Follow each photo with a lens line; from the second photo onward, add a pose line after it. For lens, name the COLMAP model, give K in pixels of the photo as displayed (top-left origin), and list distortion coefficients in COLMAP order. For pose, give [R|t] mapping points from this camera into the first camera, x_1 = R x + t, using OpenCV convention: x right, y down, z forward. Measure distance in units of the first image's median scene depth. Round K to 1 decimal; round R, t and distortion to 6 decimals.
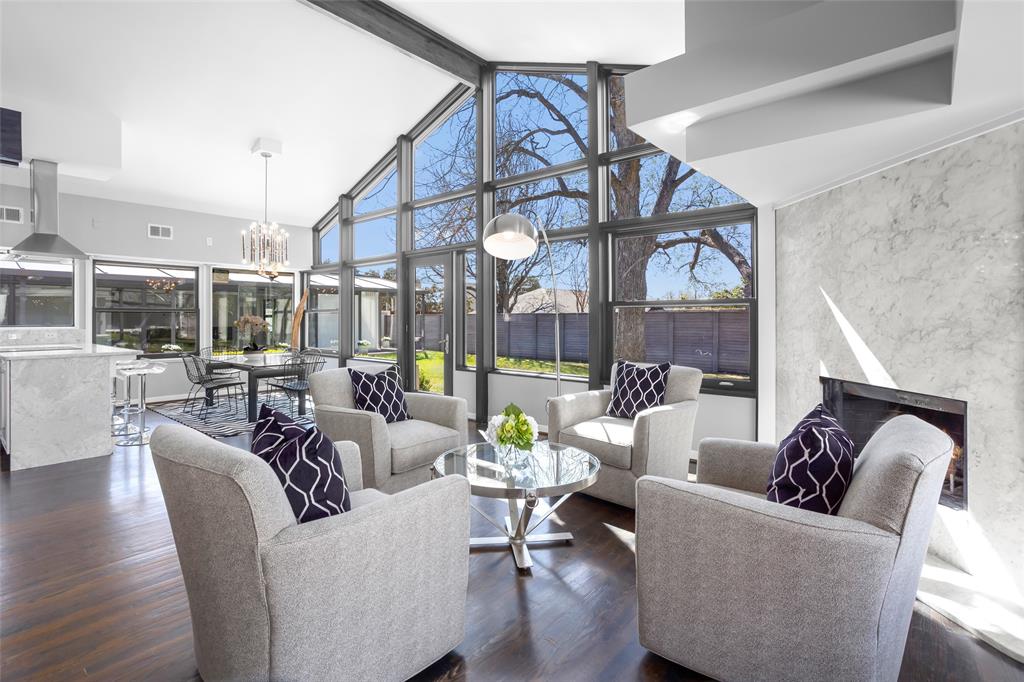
lens RADIAL K [[494.2, 0, 505.1], [0, 494.2, 324.9], [0, 0, 1]] dist [-0.049307, 0.030597]
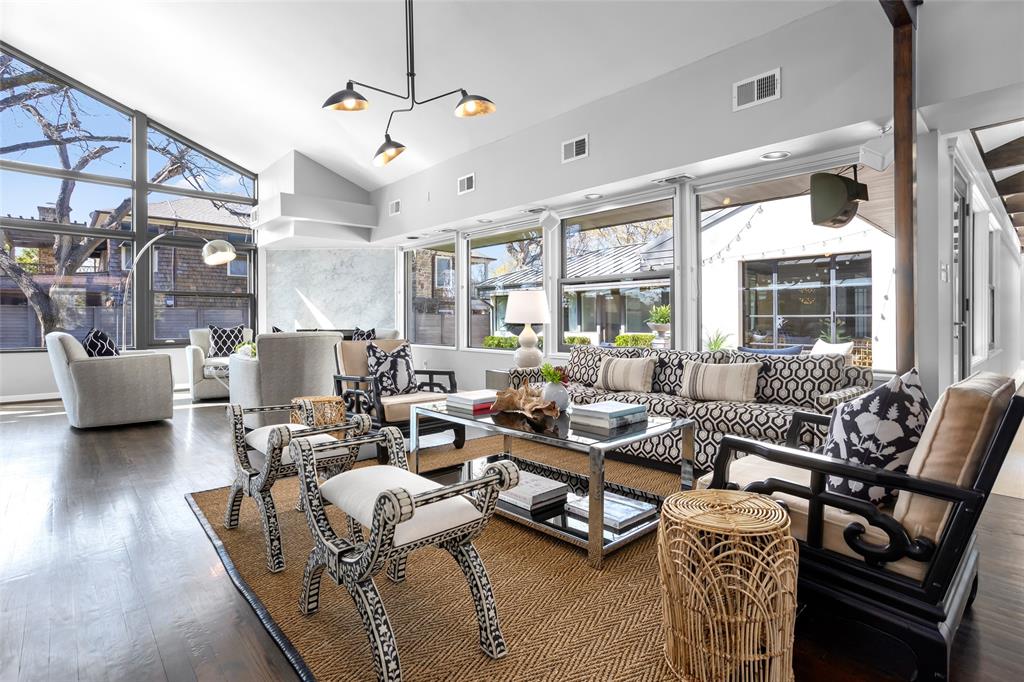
lens RADIAL K [[503.2, 0, 503.7], [0, 503.2, 329.5], [0, 0, 1]] dist [-0.050886, 0.033030]
pose [[0.121616, -0.014141, 0.992477, -1.454675], [0.012664, 0.999839, 0.012694, 0.082525], [-0.992496, 0.011025, 0.121775, -0.230743]]
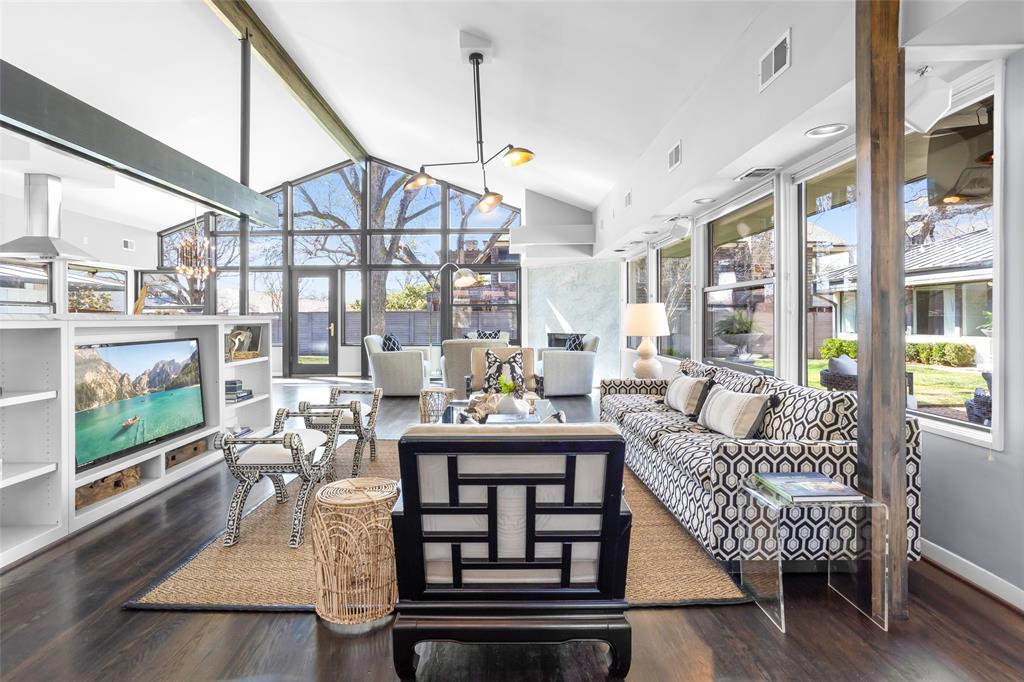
lens RADIAL K [[494.2, 0, 505.1], [0, 494.2, 324.9], [0, 0, 1]] dist [-0.049307, 0.030597]
pose [[0.751397, -0.008901, 0.659791, -1.278742], [0.011075, 0.999938, 0.000877, 0.050548], [-0.659758, 0.006648, 0.751449, -0.871550]]
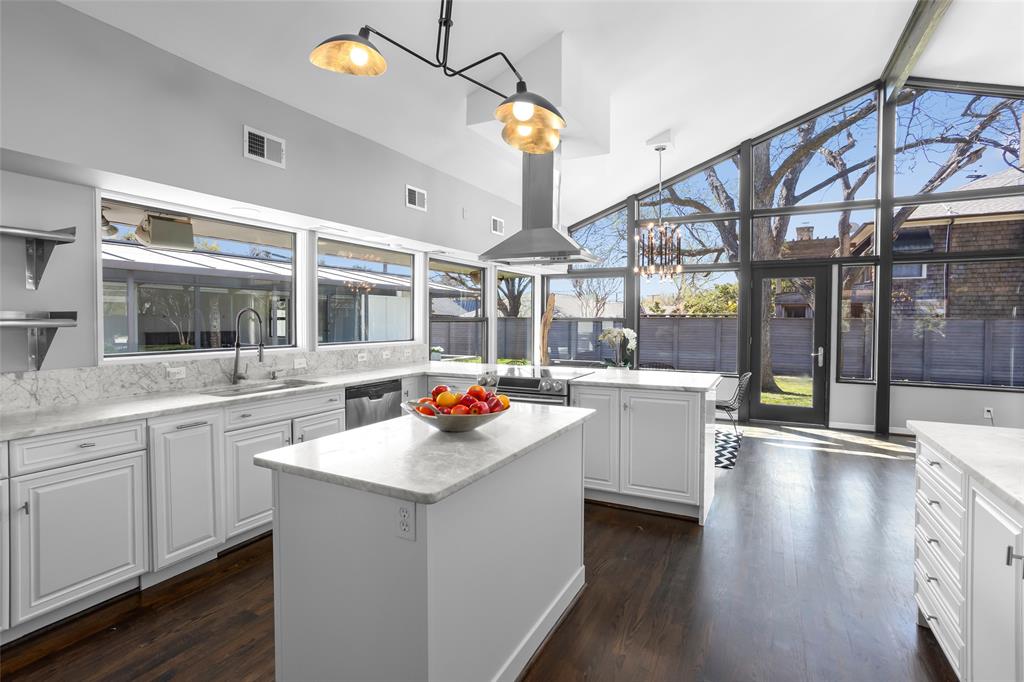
lens RADIAL K [[503.2, 0, 503.7], [0, 503.2, 329.5], [0, 0, 1]] dist [-0.050886, 0.033030]
pose [[0.975734, 0.001114, 0.218956, -1.715914], [-0.002940, 0.999964, 0.008017, -0.041531], [-0.218939, -0.008466, 0.975702, 0.294818]]
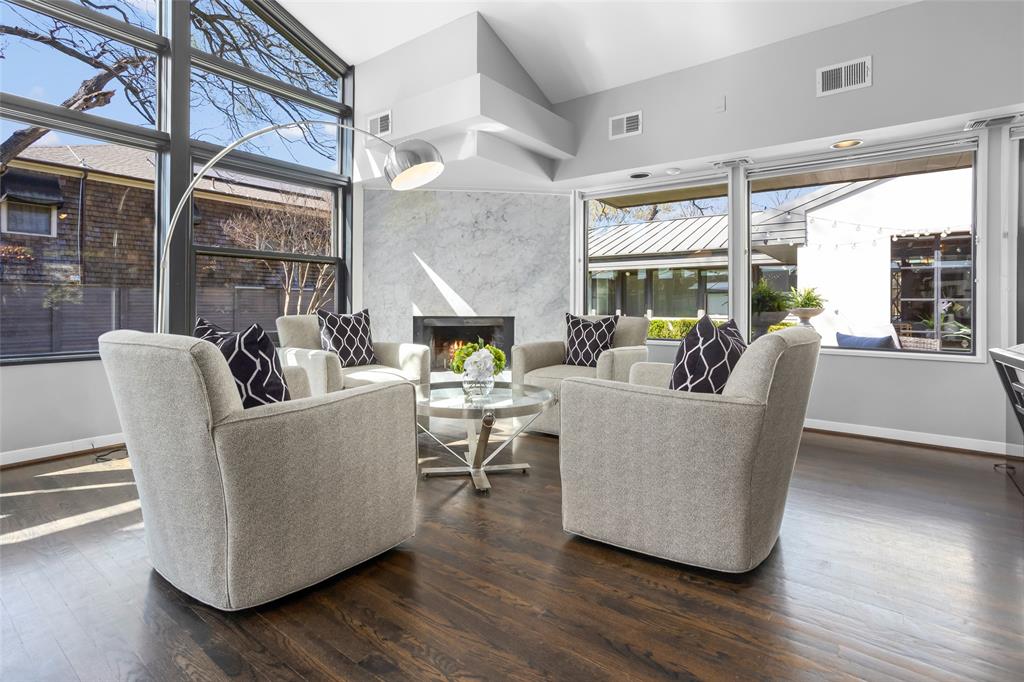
lens RADIAL K [[502.1, 0, 503.8], [0, 502.1, 303.7], [0, 0, 1]] dist [-0.052118, 0.033634]
pose [[-0.064004, 0.003942, 0.997942, -0.794022], [0.010011, 0.999944, -0.003308, 0.070985], [-0.997899, 0.009779, -0.064040, 0.773635]]
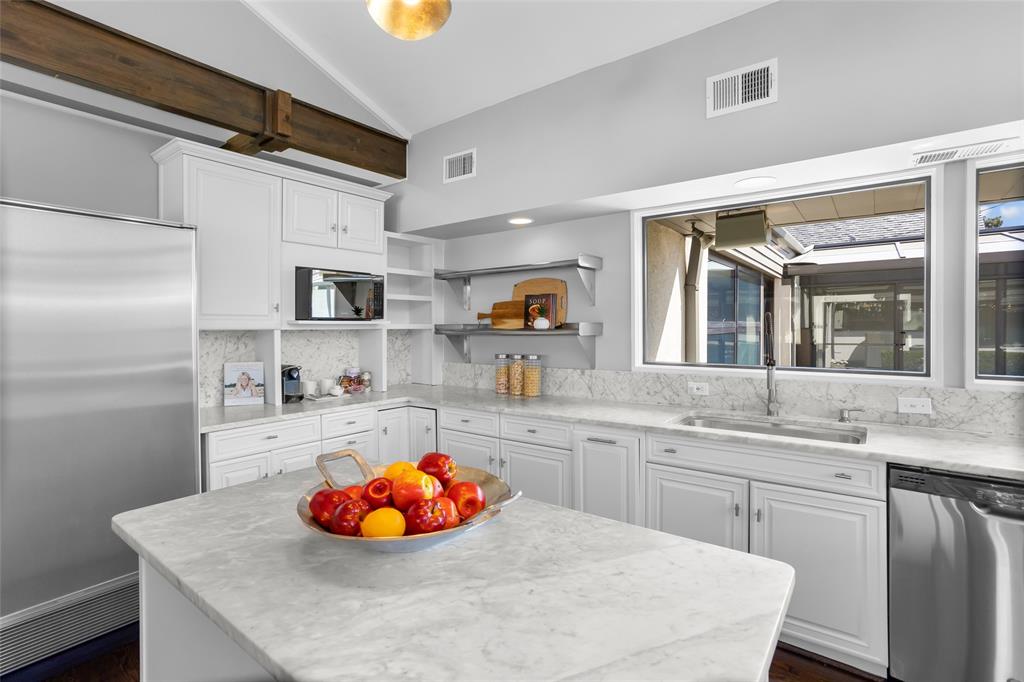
lens RADIAL K [[486.3, 0, 500.8], [0, 486.3, 337.5], [0, 0, 1]] dist [-0.049776, 0.028209]
pose [[0.051049, 0.025847, -0.998362, -1.335717], [-0.006415, 0.999653, 0.025553, -0.055178], [0.998676, 0.005100, 0.051197, 0.924706]]
